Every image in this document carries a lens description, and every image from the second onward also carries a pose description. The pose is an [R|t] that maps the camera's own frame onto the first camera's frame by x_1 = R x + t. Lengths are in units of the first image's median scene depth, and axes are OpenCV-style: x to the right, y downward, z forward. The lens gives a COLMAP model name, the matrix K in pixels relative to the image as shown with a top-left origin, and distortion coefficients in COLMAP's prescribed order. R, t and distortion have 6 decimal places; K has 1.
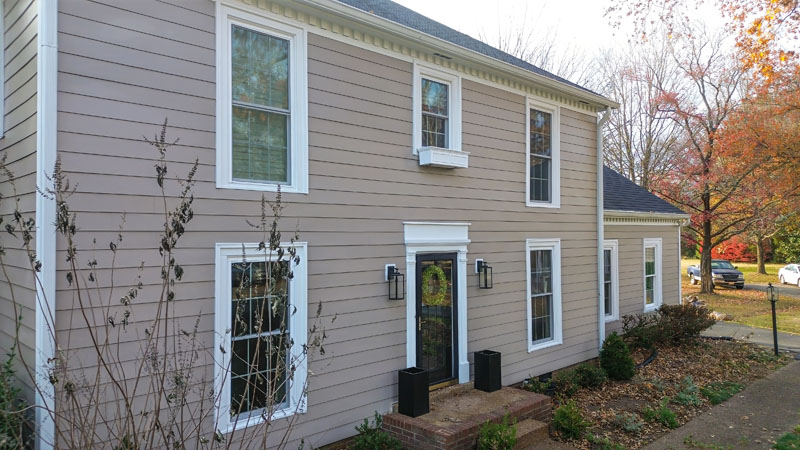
lens RADIAL K [[565.9, 0, 400.0], [0, 565.9, 225.0], [0, 0, 1]] dist [0.119599, -0.135005]
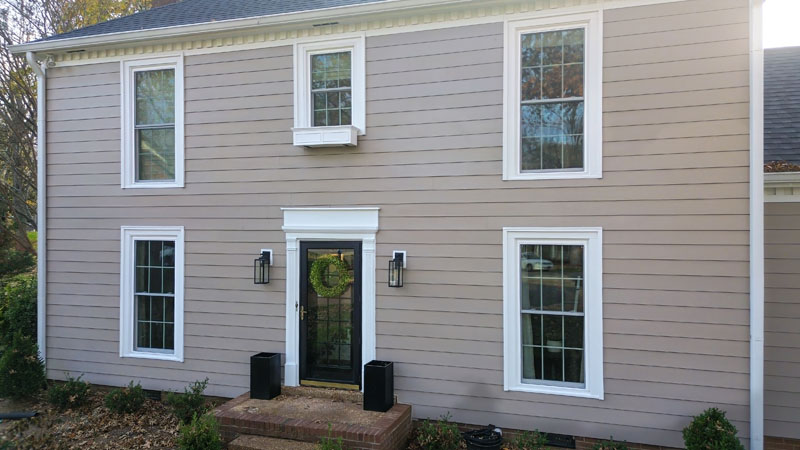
lens RADIAL K [[574.8, 0, 402.5], [0, 574.8, 222.0], [0, 0, 1]] dist [0.087588, -0.092997]
pose [[0.455996, 0.010986, -0.889914, 0.915887], [0.016913, 0.999636, 0.021007, 0.001181], [0.889821, -0.024631, 0.455645, 0.655583]]
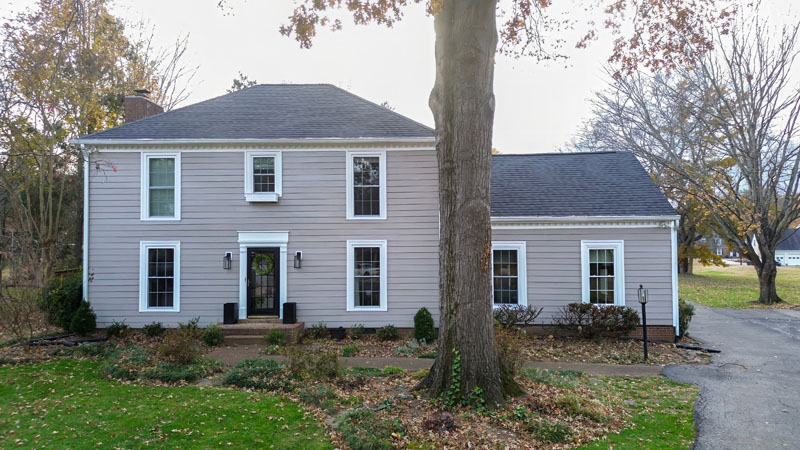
lens RADIAL K [[574.8, 0, 402.5], [0, 574.8, 222.0], [0, 0, 1]] dist [0.087588, -0.092997]
pose [[0.681847, -0.016405, -0.731311, 1.738021], [0.014250, 0.999857, -0.009143, -0.010661], [0.731356, -0.004188, 0.681983, 0.019648]]
